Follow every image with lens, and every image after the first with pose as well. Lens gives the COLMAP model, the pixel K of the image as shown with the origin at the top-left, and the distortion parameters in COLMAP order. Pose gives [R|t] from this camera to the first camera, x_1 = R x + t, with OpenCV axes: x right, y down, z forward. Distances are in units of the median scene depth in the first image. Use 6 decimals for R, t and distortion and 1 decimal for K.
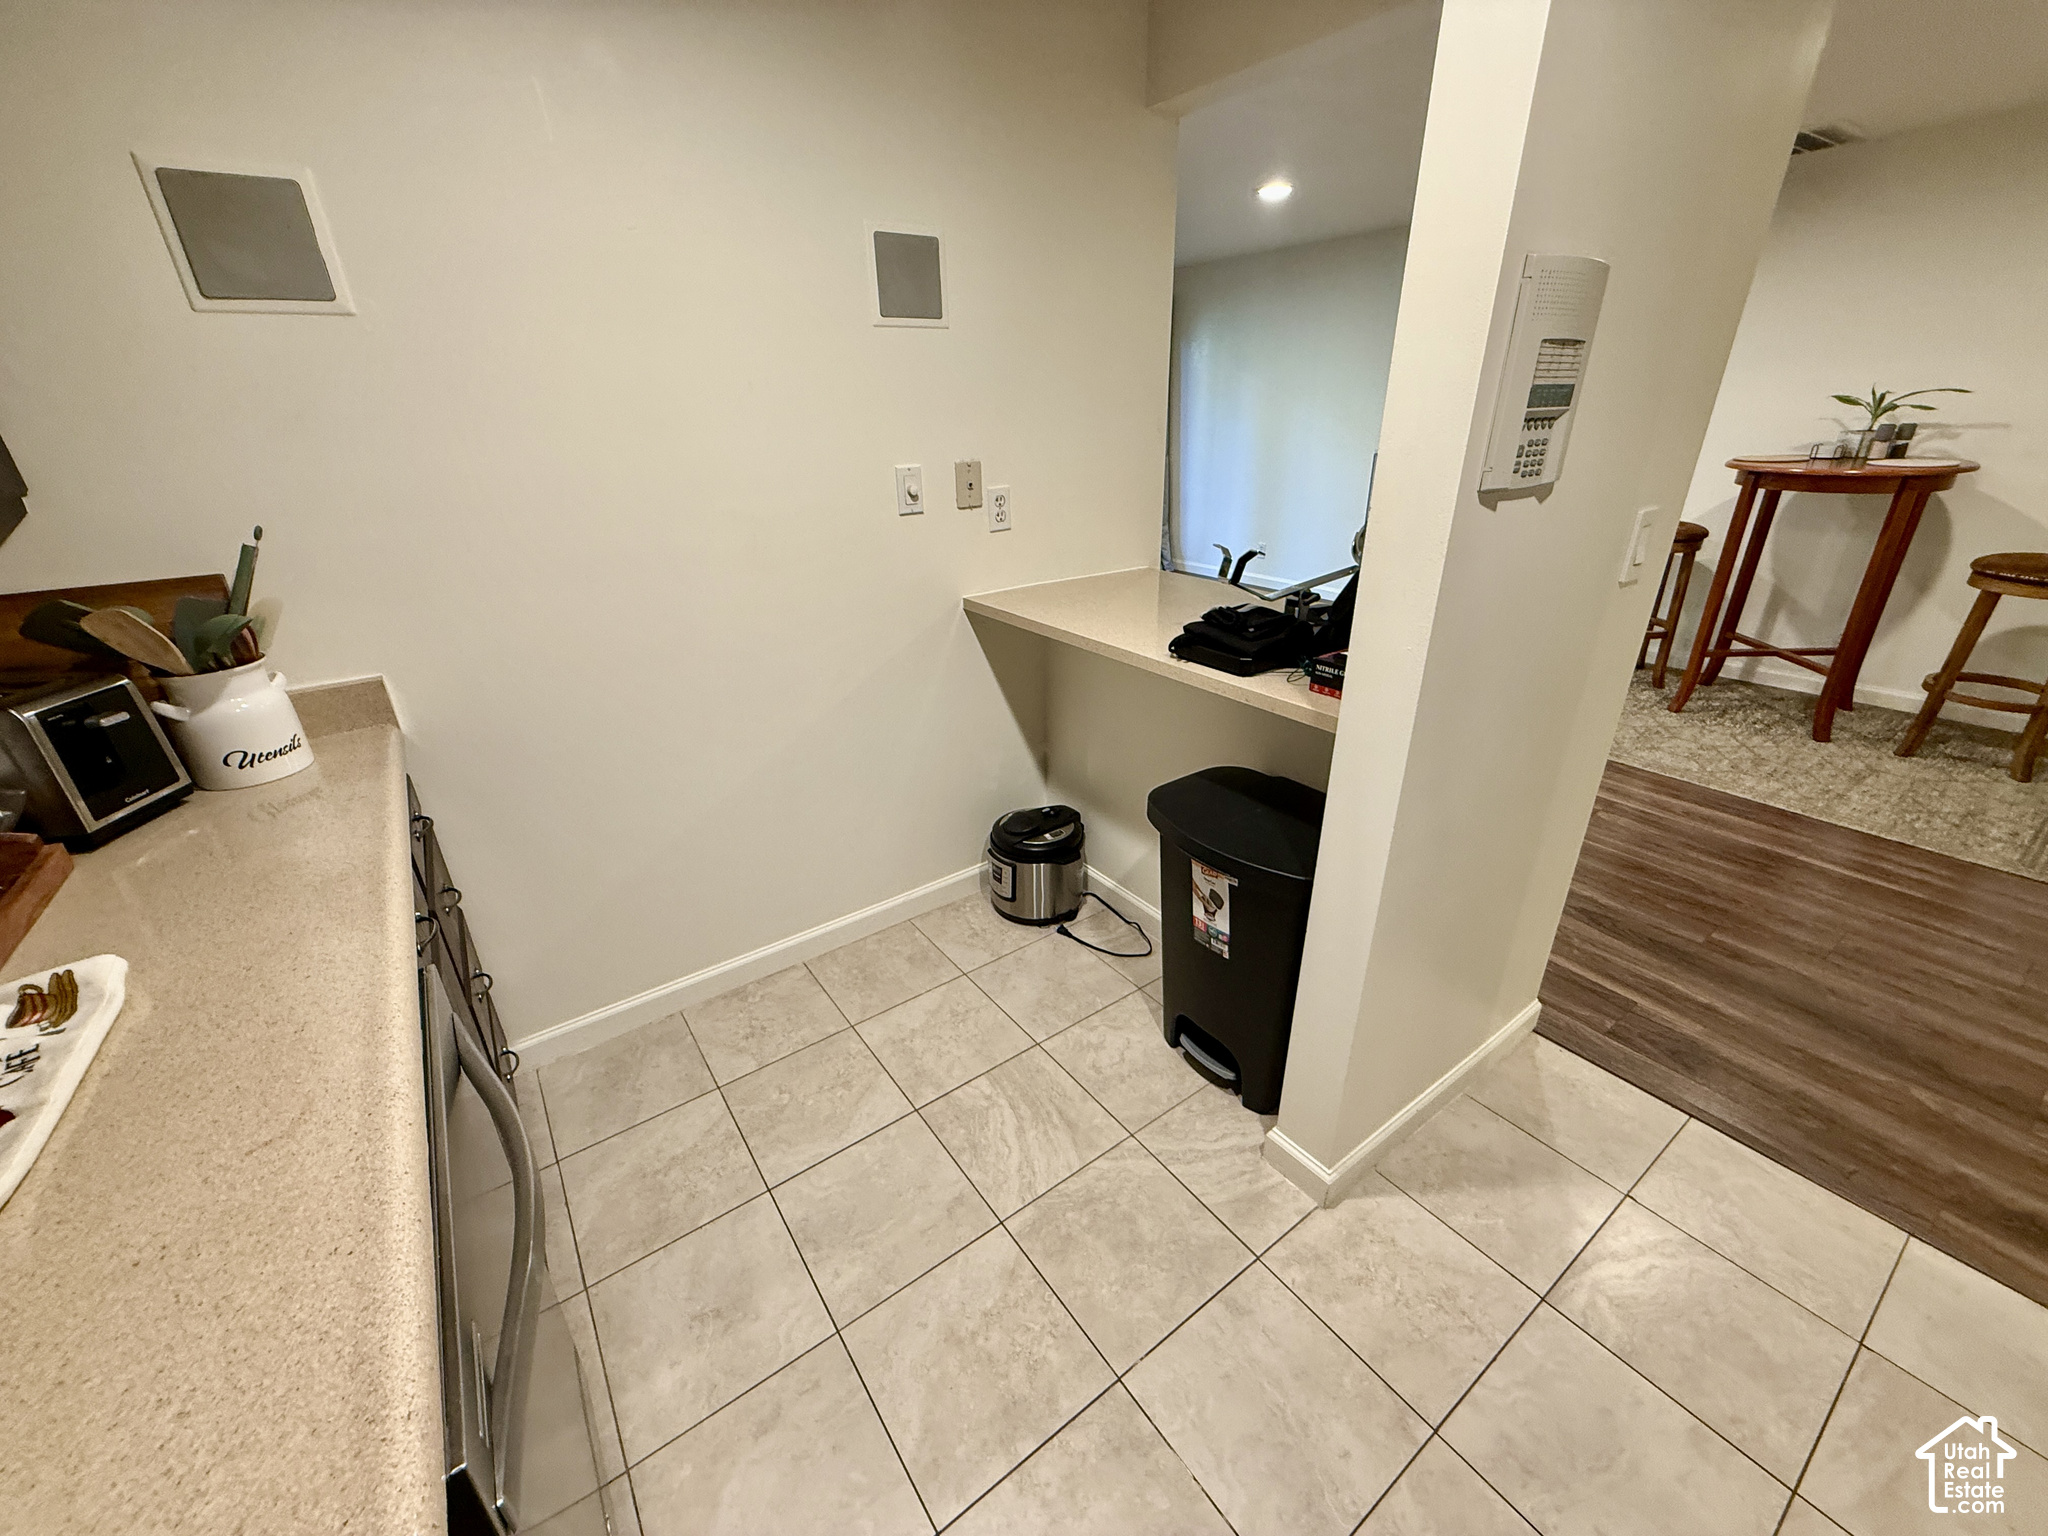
lens RADIAL K [[816.1, 0, 1019.5], [0, 816.1, 769.6], [0, 0, 1]] dist [0.000928, -0.000270]
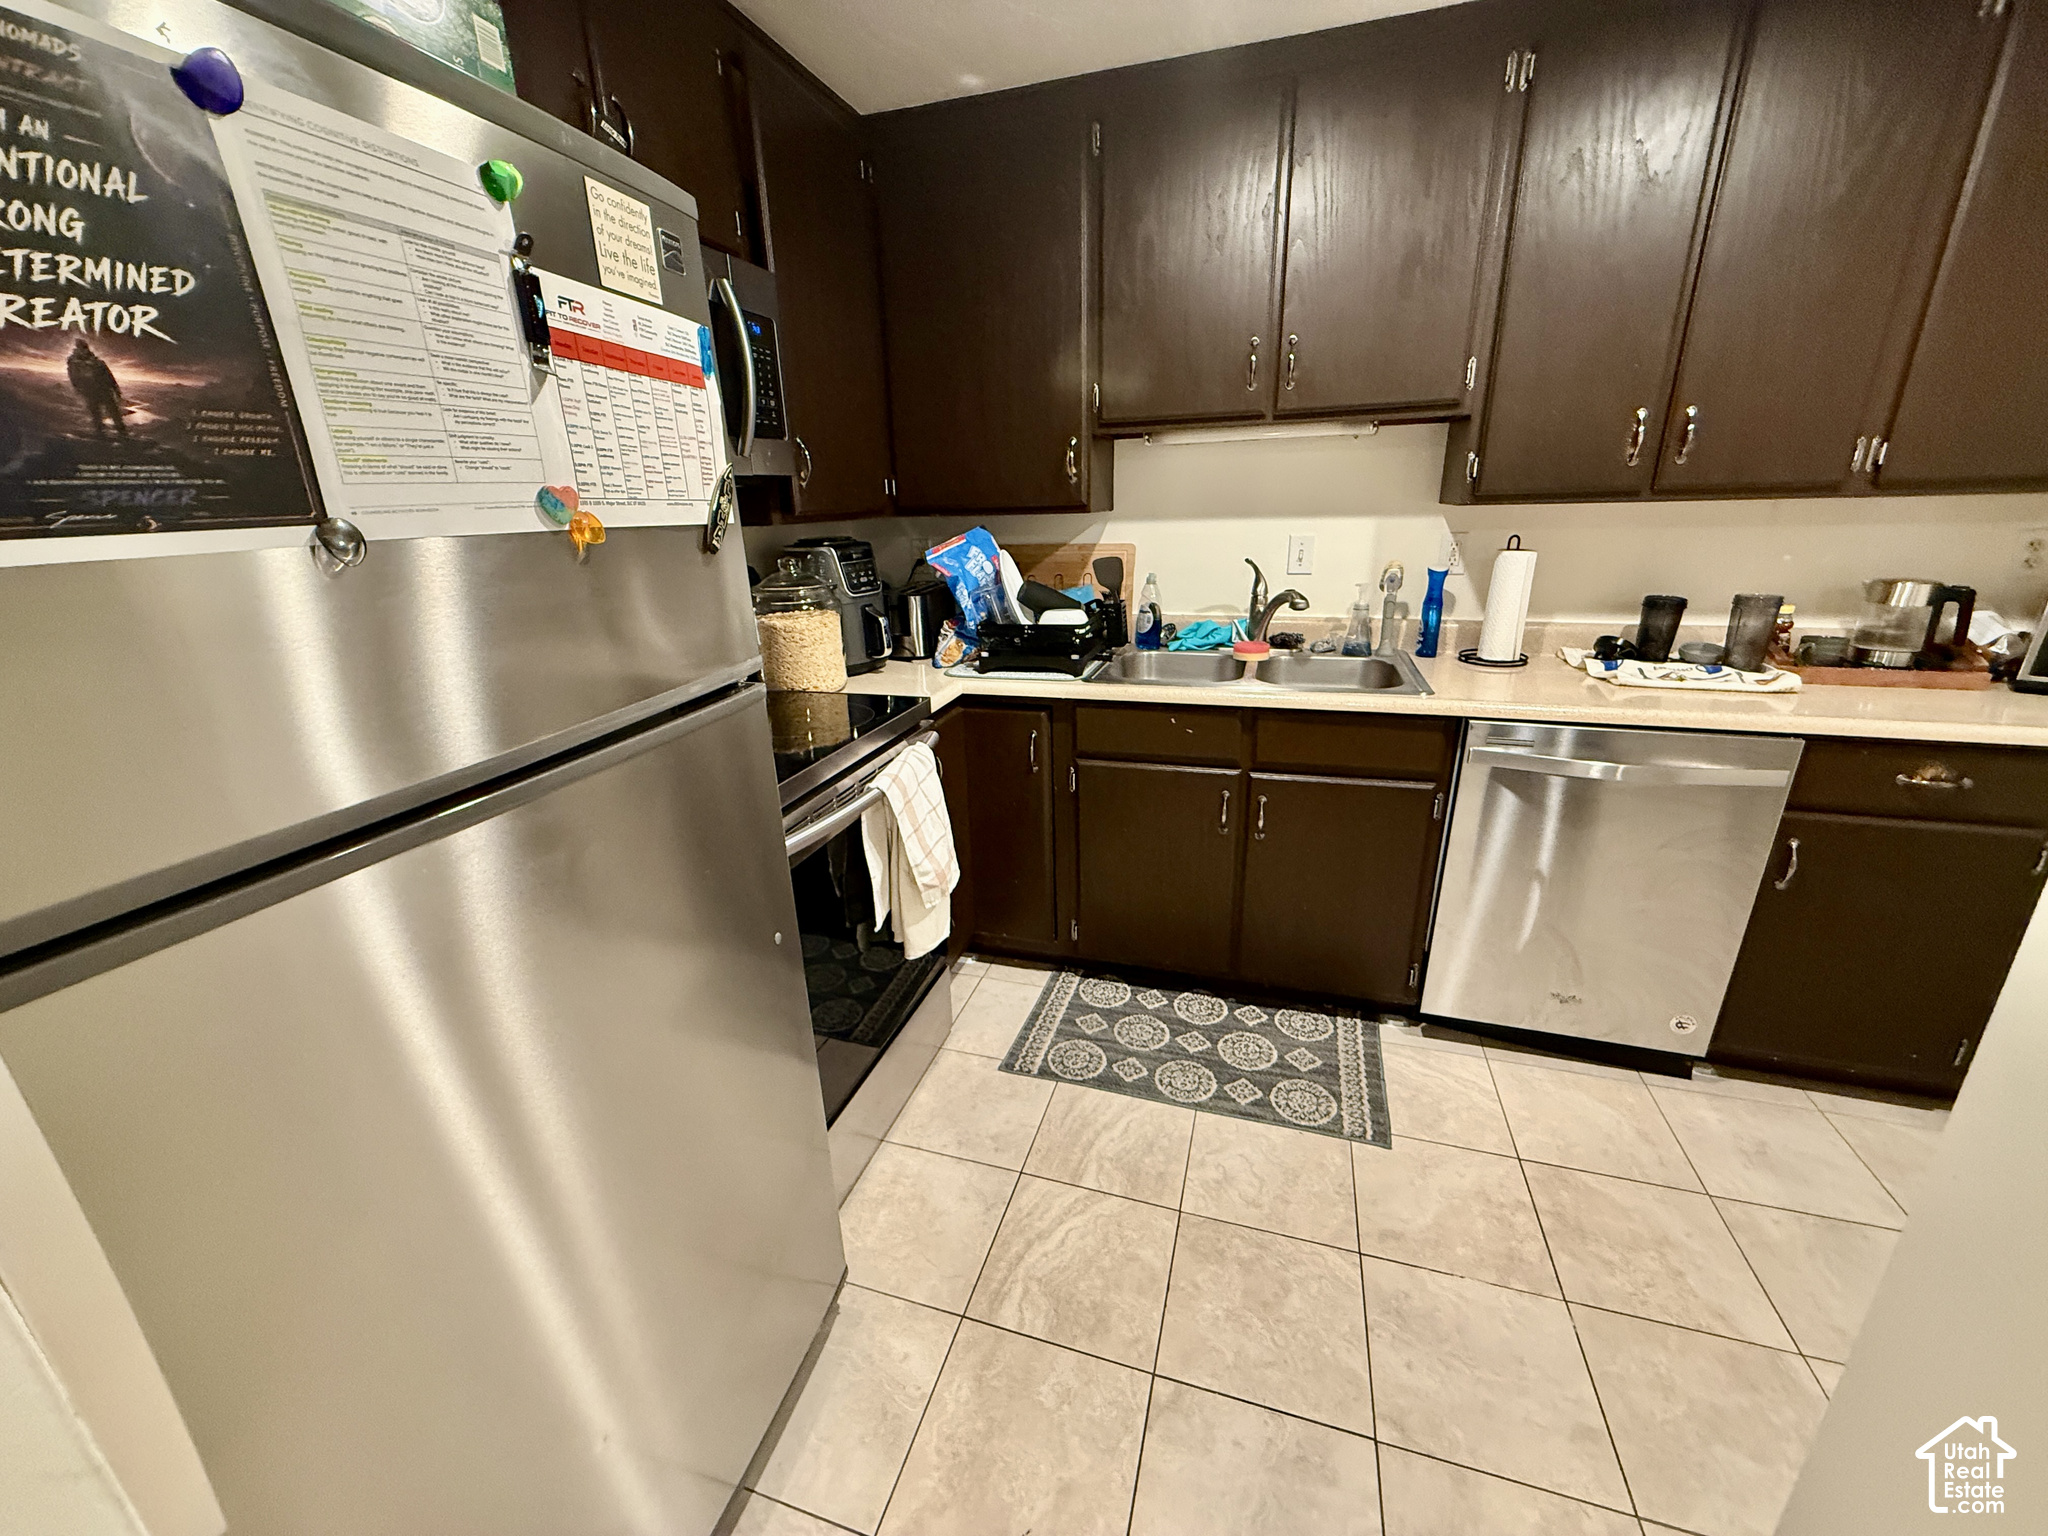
lens RADIAL K [[813.4, 0, 1020.6], [0, 813.4, 771.7], [0, 0, 1]] dist [0.001642, -0.000408]
pose [[-0.799246, 0.239798, -0.551093, 0.858501], [-0.202892, 0.755467, 0.622980, -0.245217], [0.565722, 0.609726, -0.555151, 0.570815]]
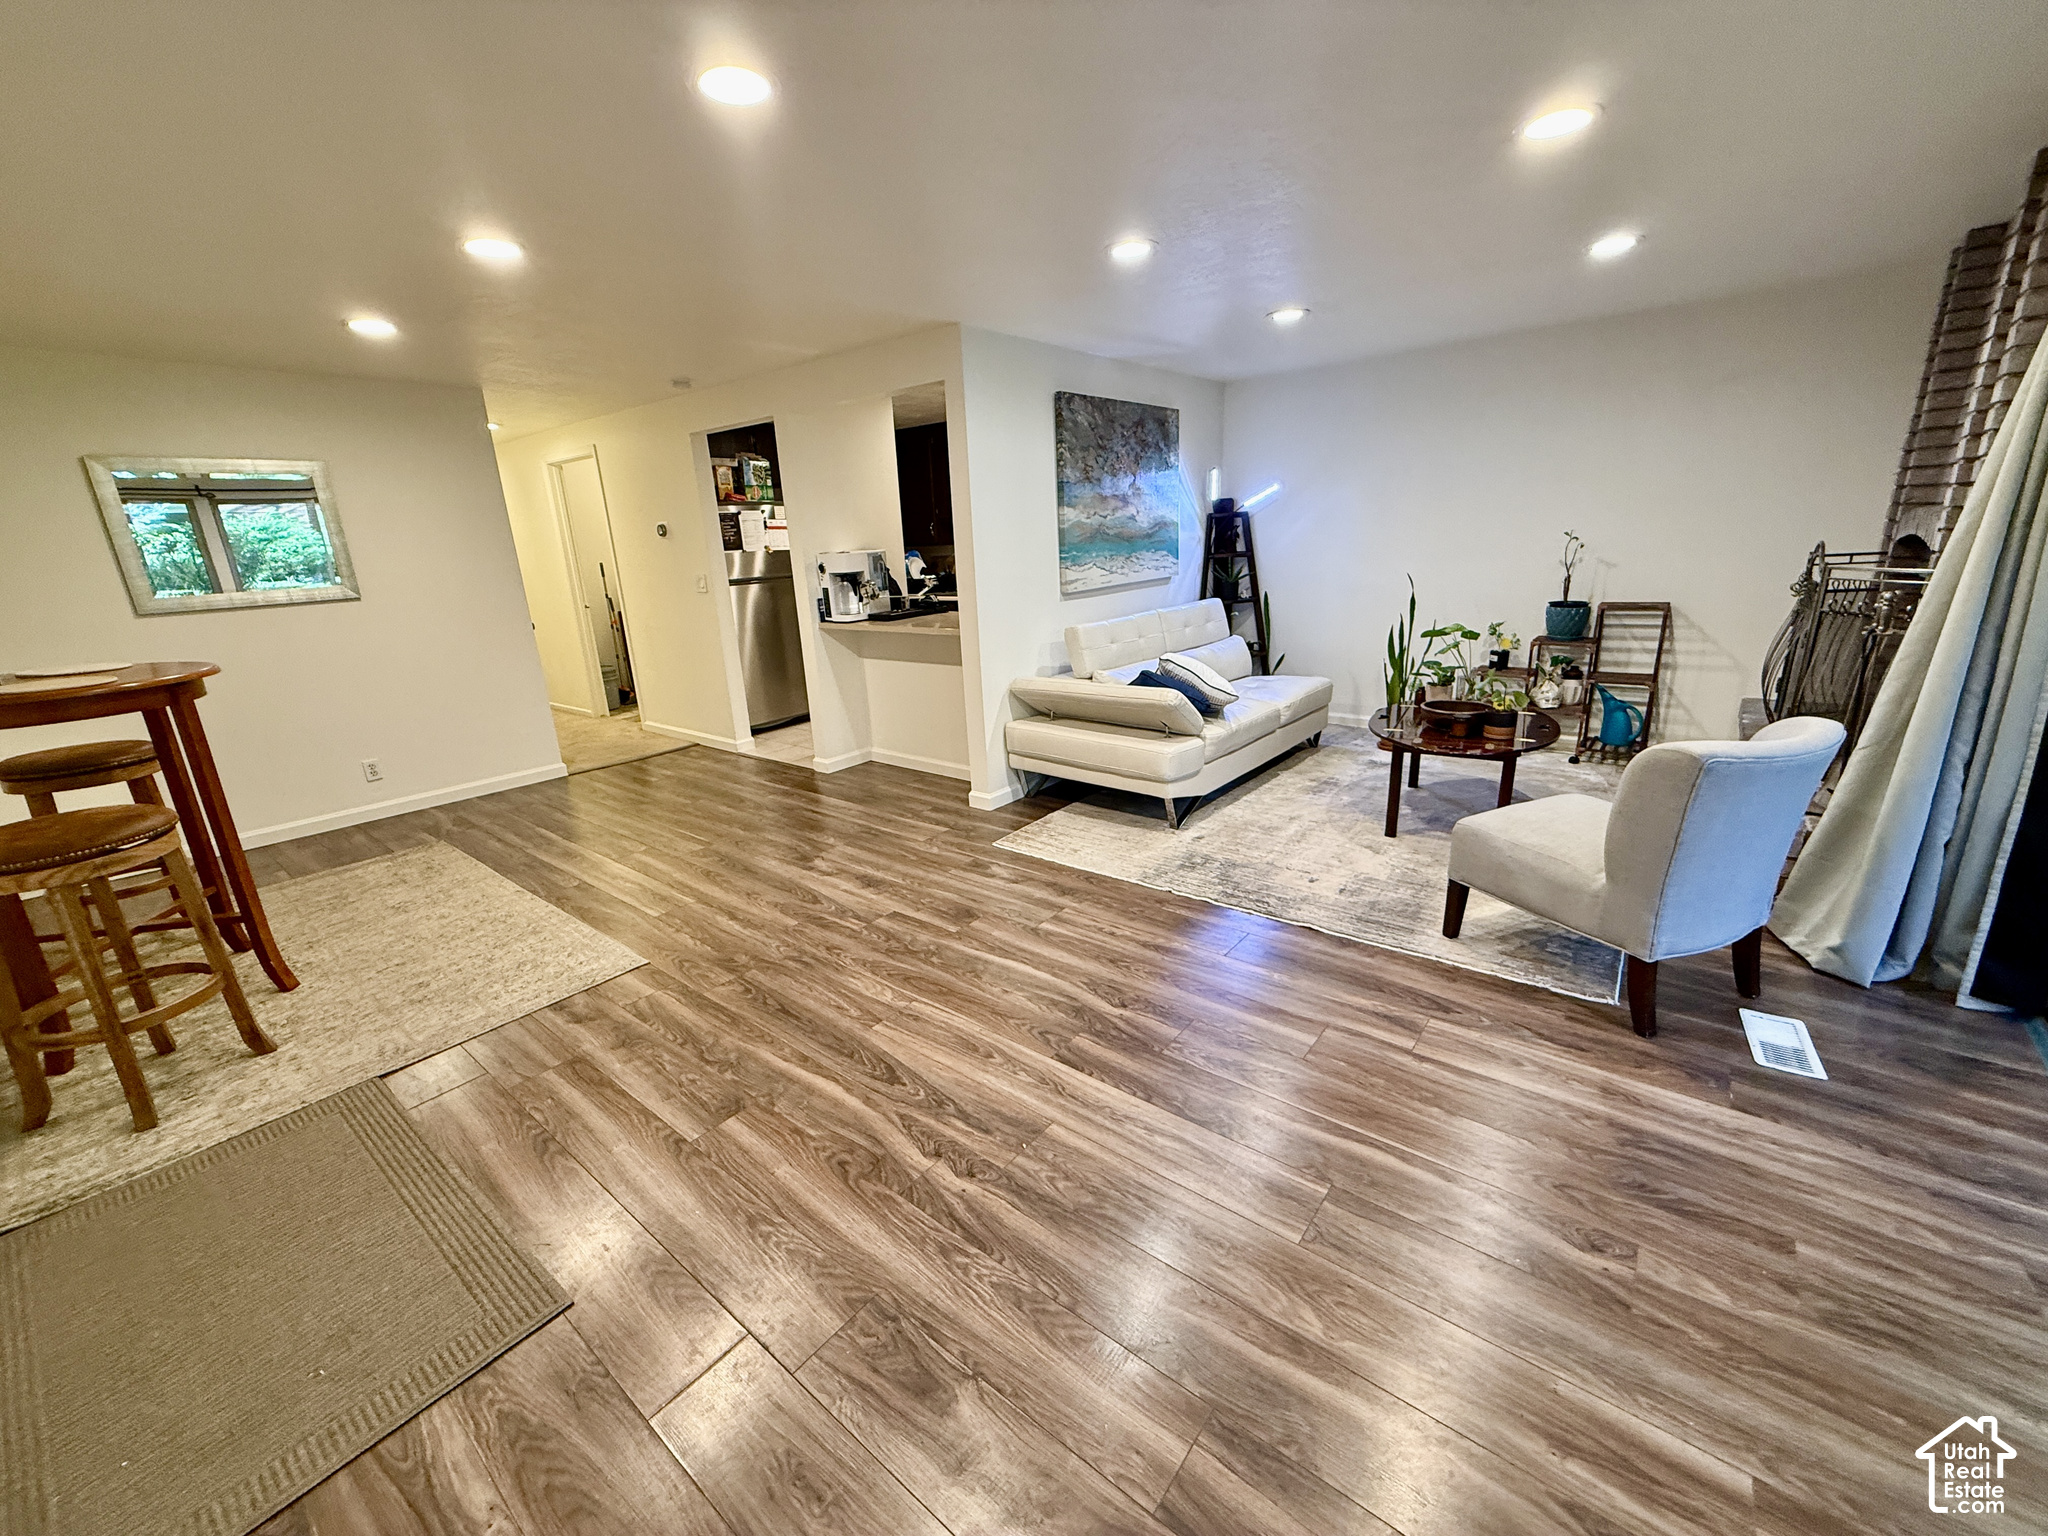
lens RADIAL K [[813.9, 0, 1019.4], [0, 813.9, 769.3], [0, 0, 1]] dist [-0.000057, 0.000169]
pose [[-0.960157, 0.142973, -0.240121, 0.718892], [-0.047550, 0.763118, 0.644507, -1.600934], [0.275388, 0.630246, -0.725915, 3.520316]]
